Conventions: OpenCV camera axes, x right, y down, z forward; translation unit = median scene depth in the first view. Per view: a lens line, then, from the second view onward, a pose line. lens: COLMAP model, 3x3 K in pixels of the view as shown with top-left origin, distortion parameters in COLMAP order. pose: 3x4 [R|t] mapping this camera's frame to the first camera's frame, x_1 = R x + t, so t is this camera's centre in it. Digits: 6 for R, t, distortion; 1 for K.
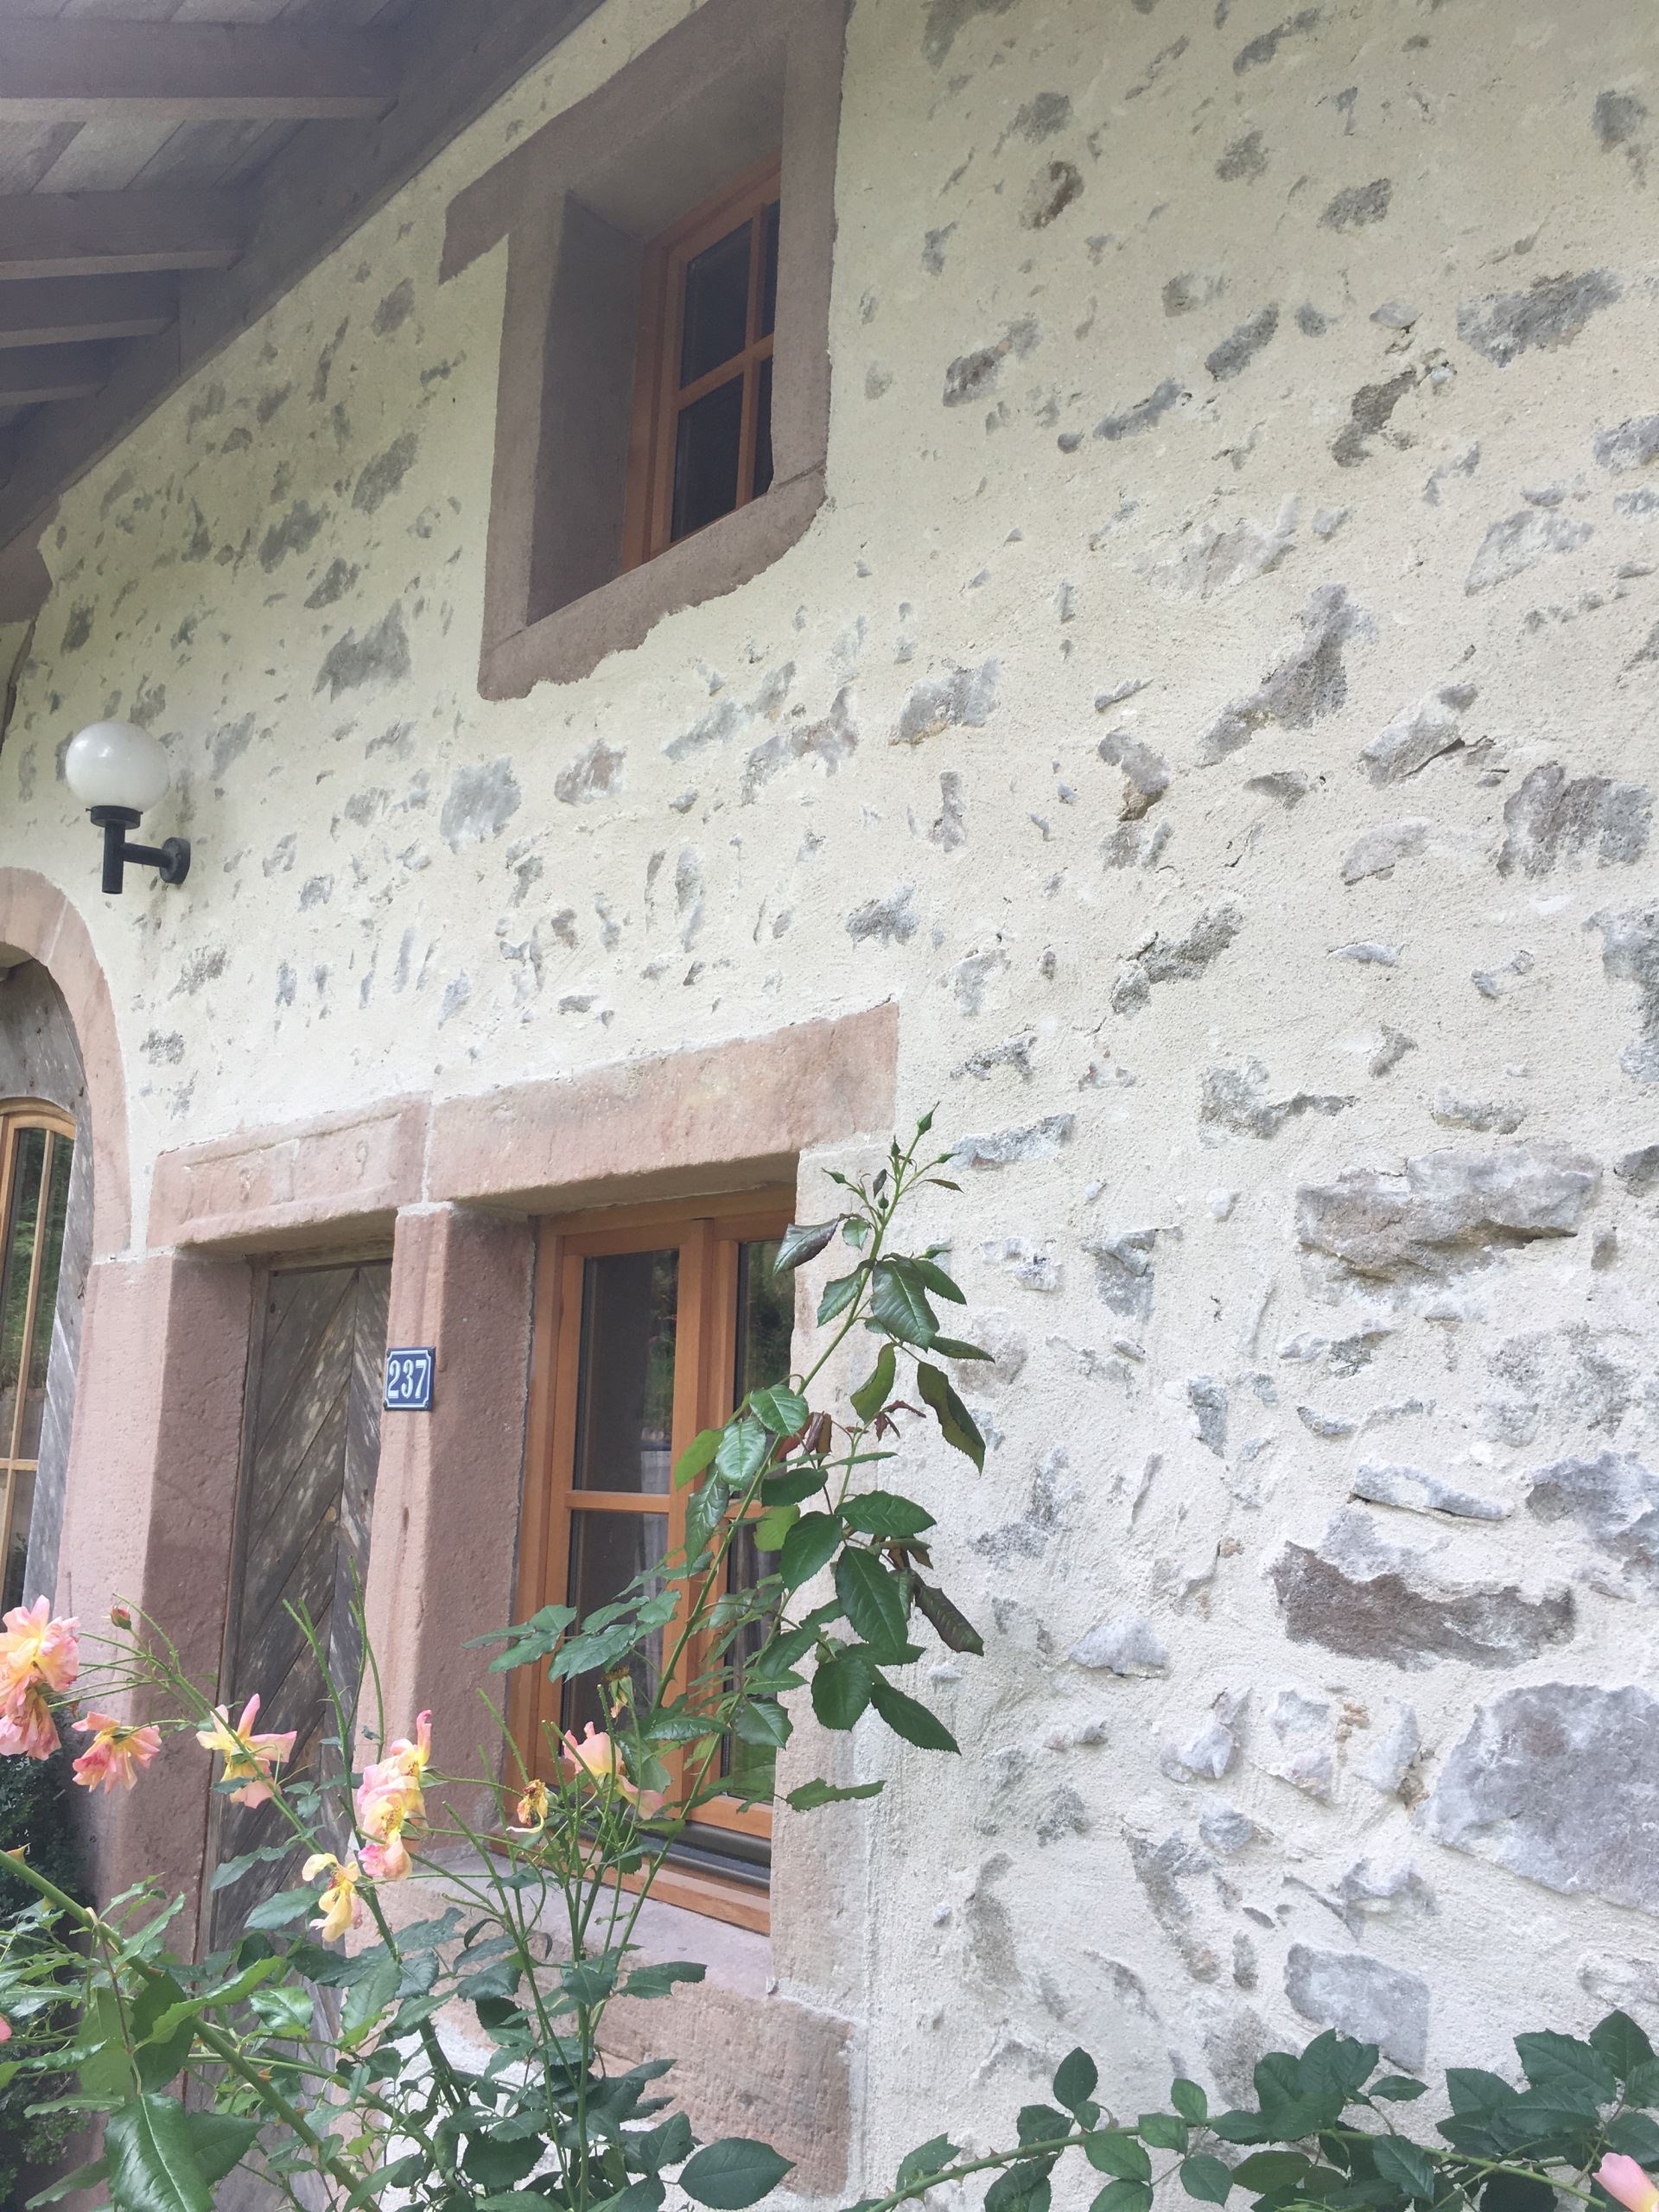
lens RADIAL K [[1886.3, 0, 829.5], [0, 1886.3, 1106.0], [0, 0, 1]] dist [0.081667, -0.126700]
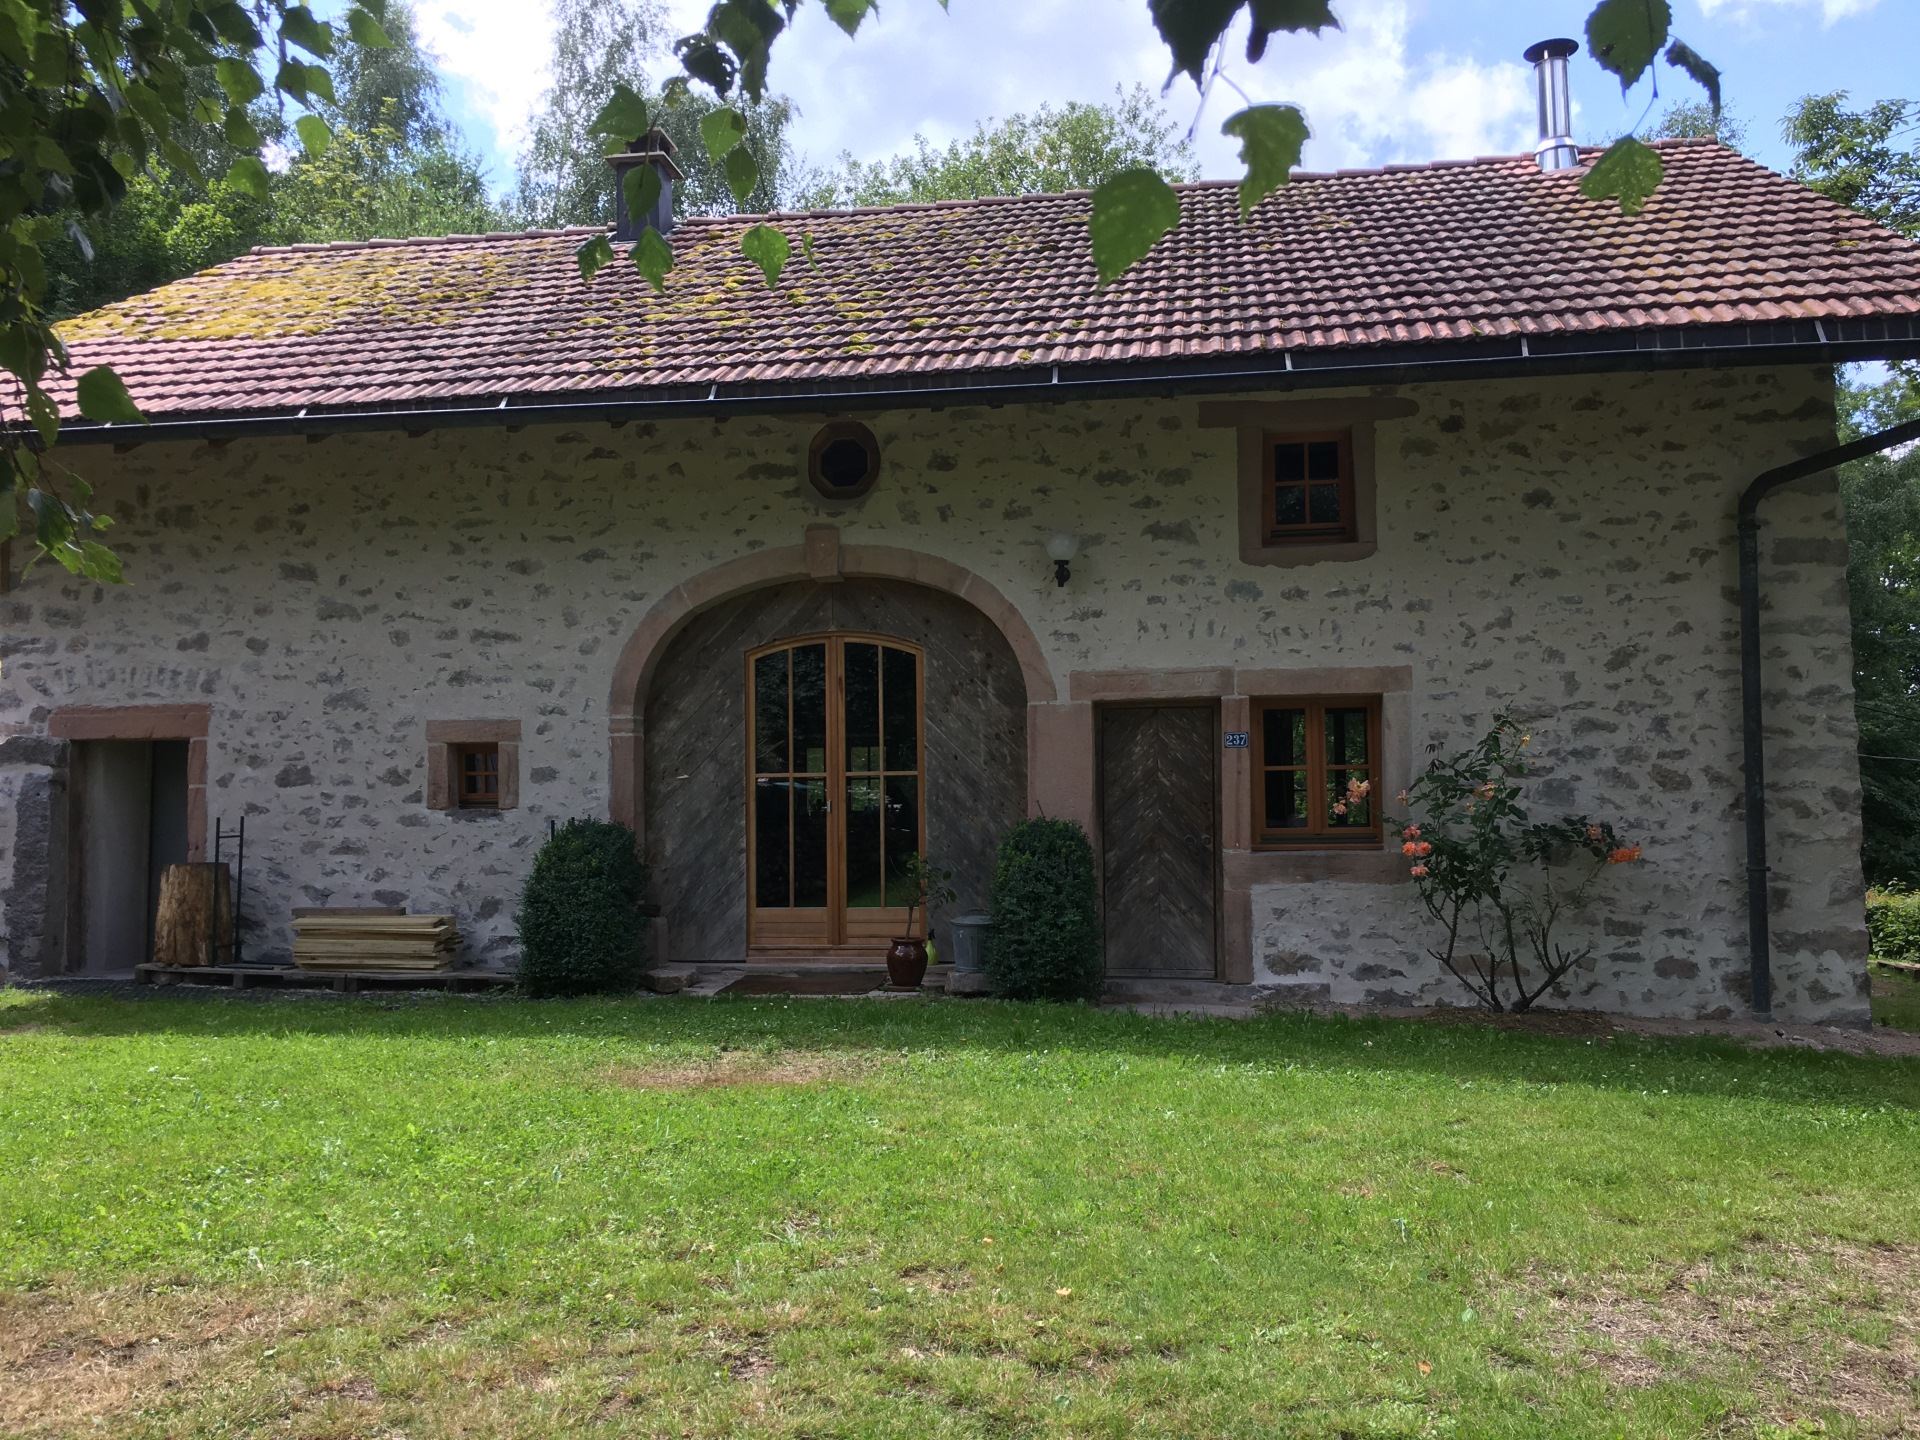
lens RADIAL K [[1638.3, 0, 956.5], [0, 1638.3, 728.1], [0, 0, 1]] dist [0.059651, -0.057578]
pose [[0.790139, -0.001811, 0.612925, -3.240693], [-0.079429, 0.991261, 0.105323, -0.228002], [-0.607759, -0.131904, 0.783090, -1.553449]]
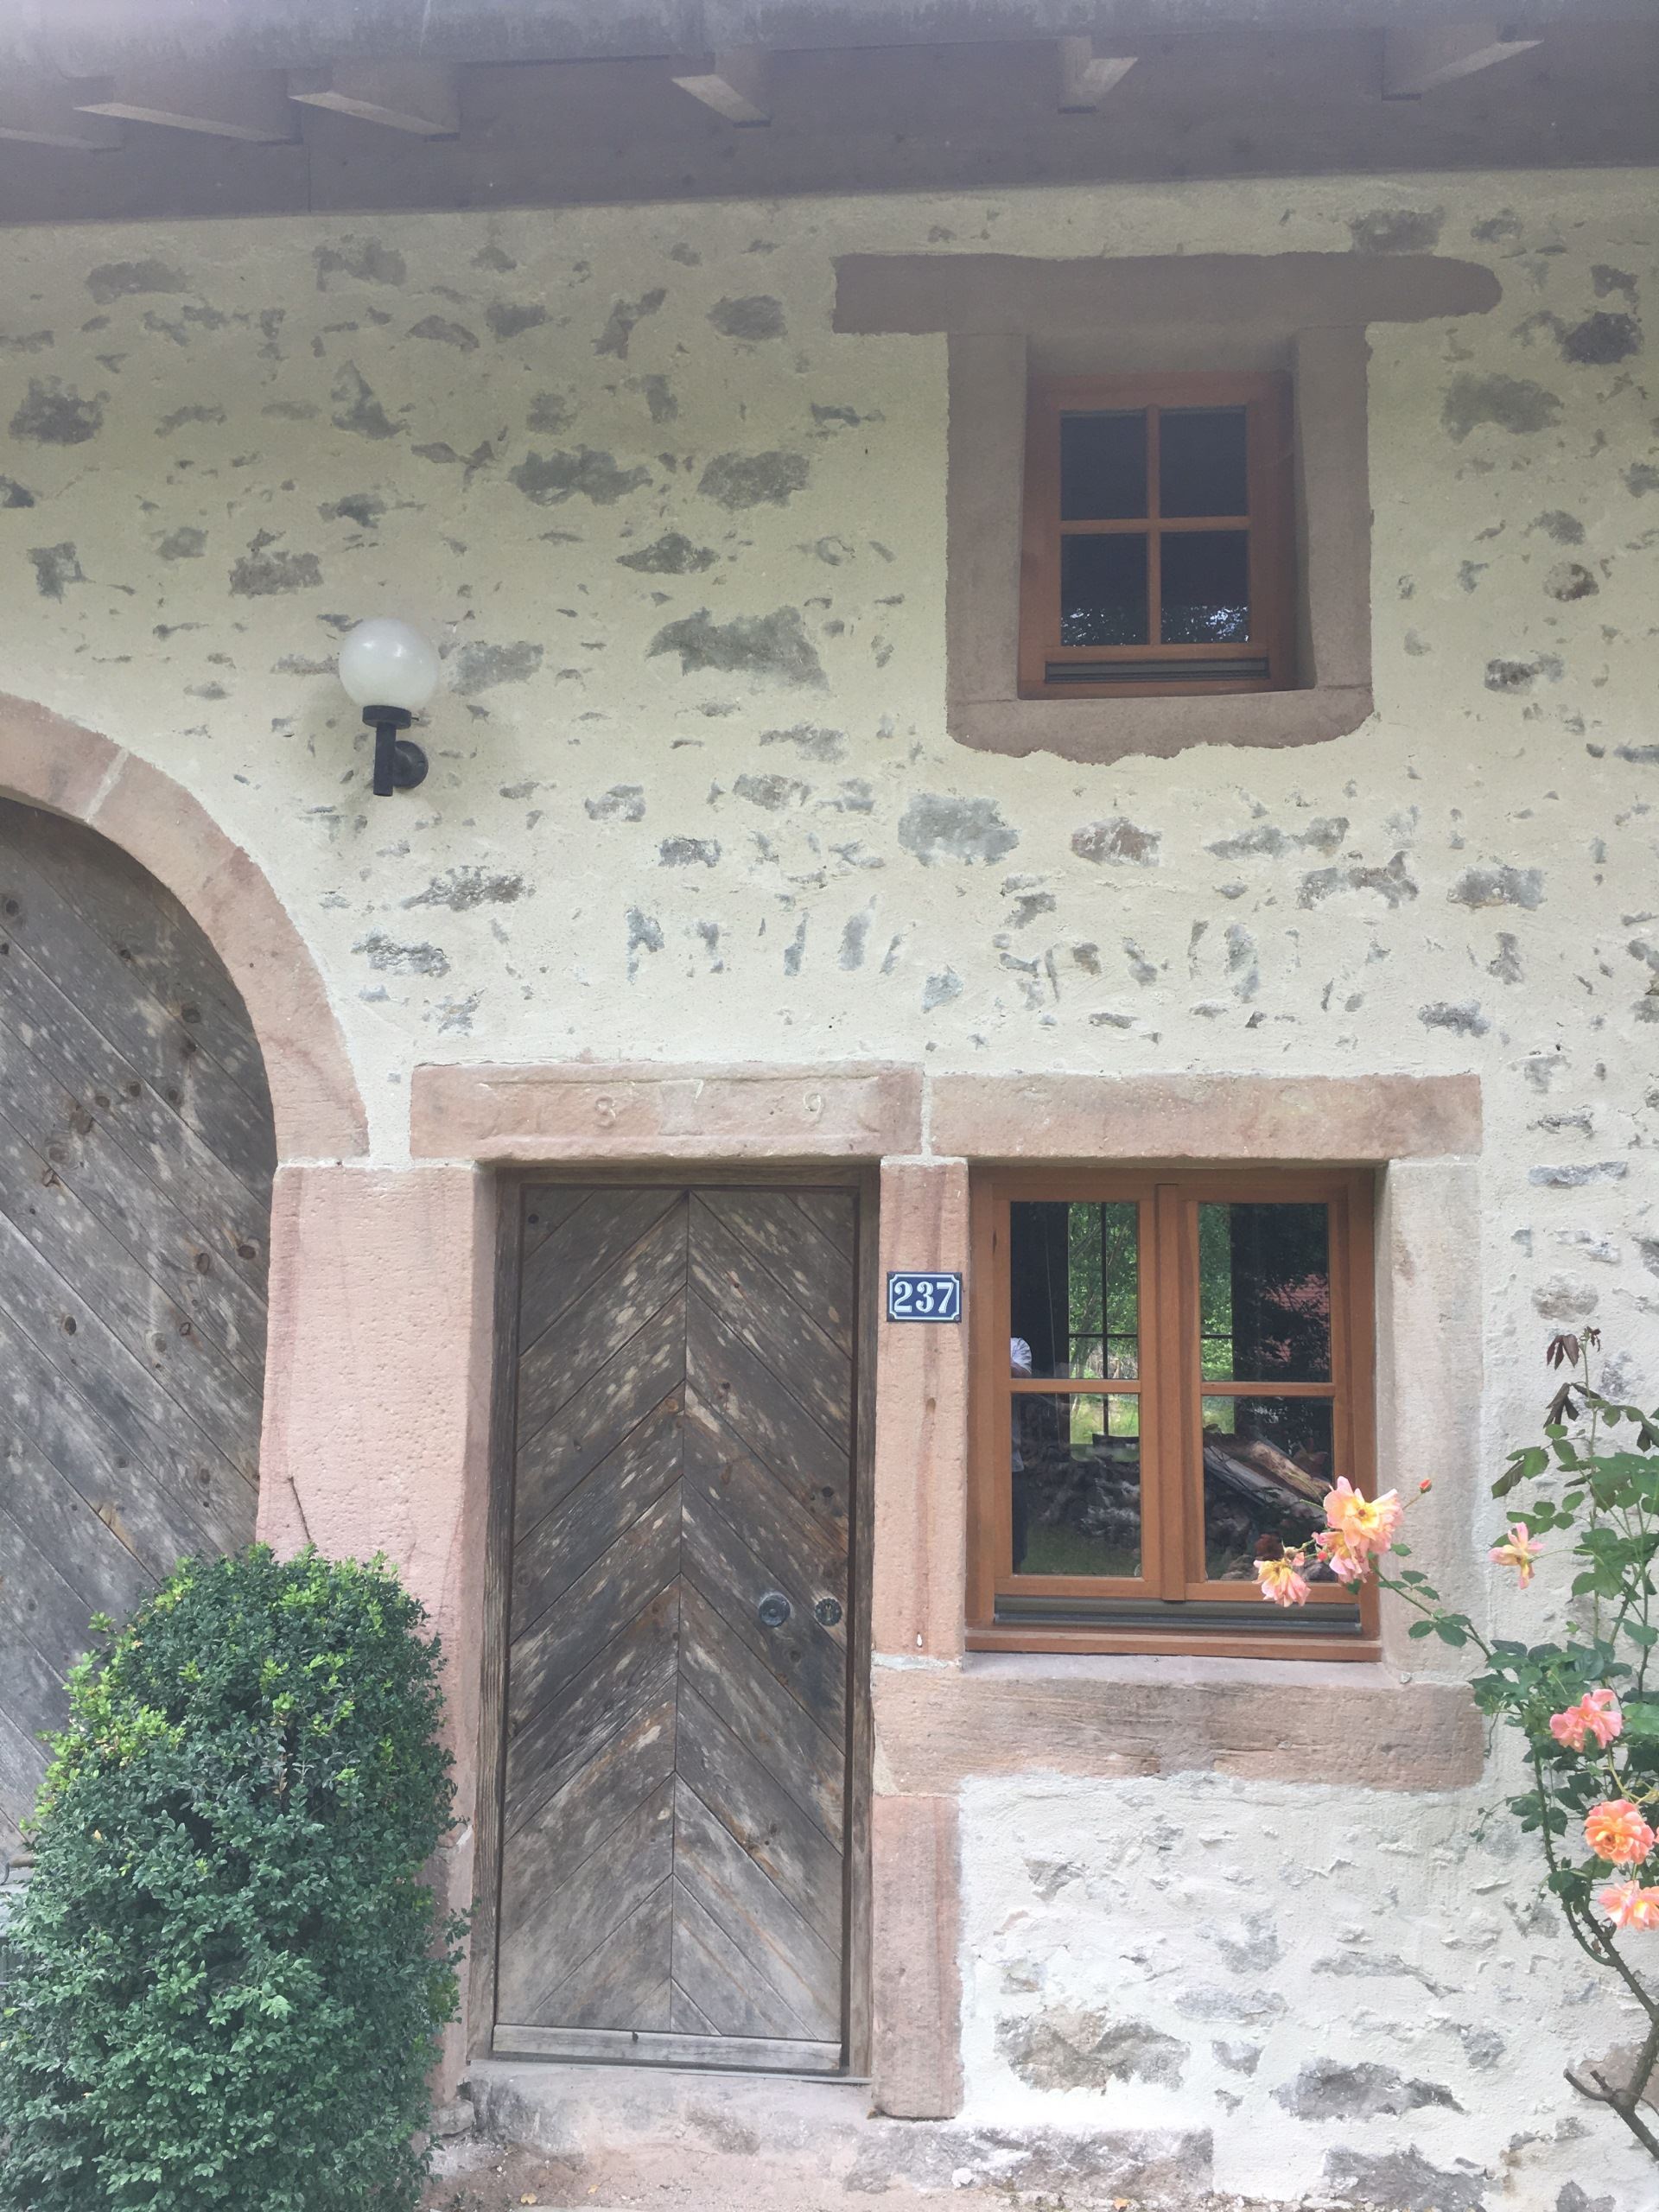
lens RADIAL K [[1886.3, 0, 829.5], [0, 1886.3, 1106.0], [0, 0, 1]] dist [0.081667, -0.126700]
pose [[0.732884, 0.047515, 0.678693, -1.292631], [-0.112932, 0.992216, 0.052484, -0.045344], [-0.670916, -0.115111, 0.732545, 0.165809]]
